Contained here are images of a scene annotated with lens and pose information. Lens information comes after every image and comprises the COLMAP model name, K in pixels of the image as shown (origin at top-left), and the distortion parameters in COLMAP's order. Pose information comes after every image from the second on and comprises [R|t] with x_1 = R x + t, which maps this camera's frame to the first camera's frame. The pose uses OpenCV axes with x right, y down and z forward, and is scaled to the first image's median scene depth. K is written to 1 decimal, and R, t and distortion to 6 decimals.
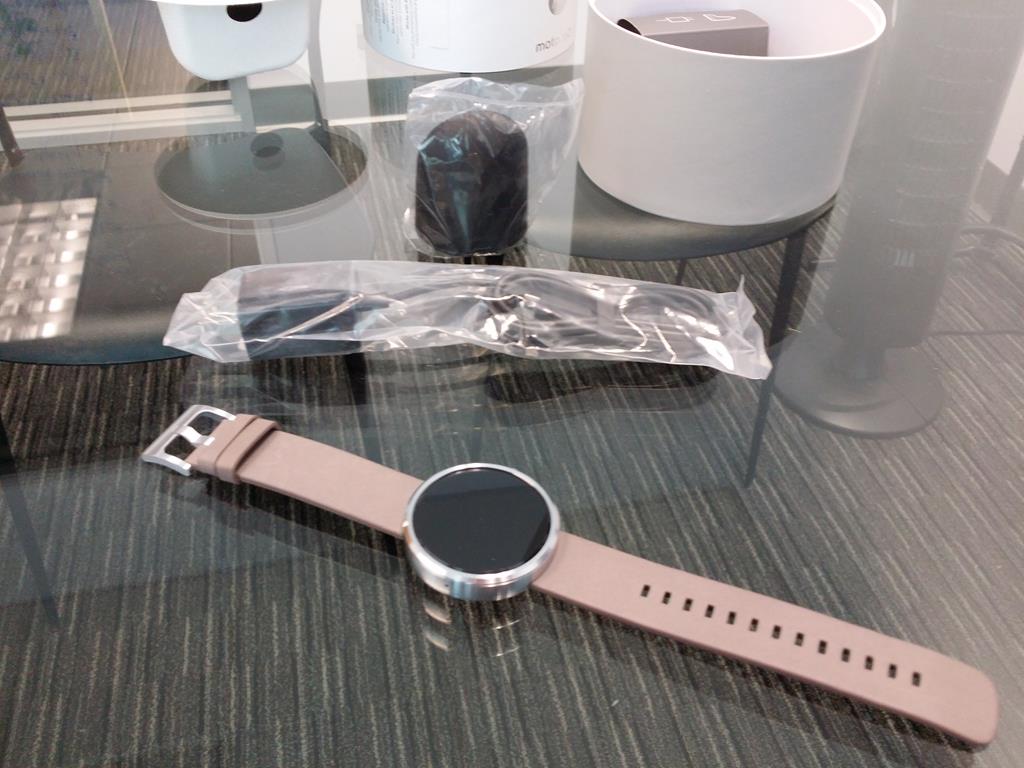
lens RADIAL K [[929.1, 0, 518.7], [0, 929.1, 392.0], [0, 0, 1]] dist [0.003439, 0.000000]
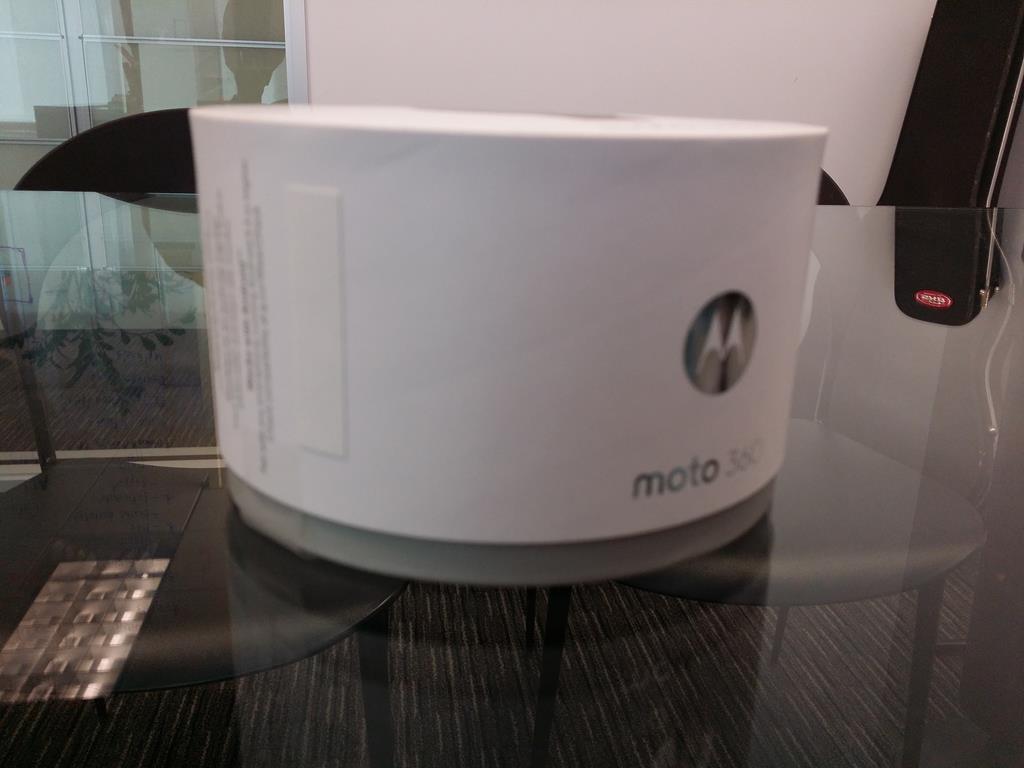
lens RADIAL K [[929.1, 0, 520.1], [0, 929.1, 386.7], [0, 0, 1]] dist [0.003439, 0.000000]
pose [[0.996235, 0.029936, -0.081360, -0.001013], [-0.060292, 0.913601, -0.402118, 0.017340], [0.062293, 0.405509, 0.911966, 0.138445]]
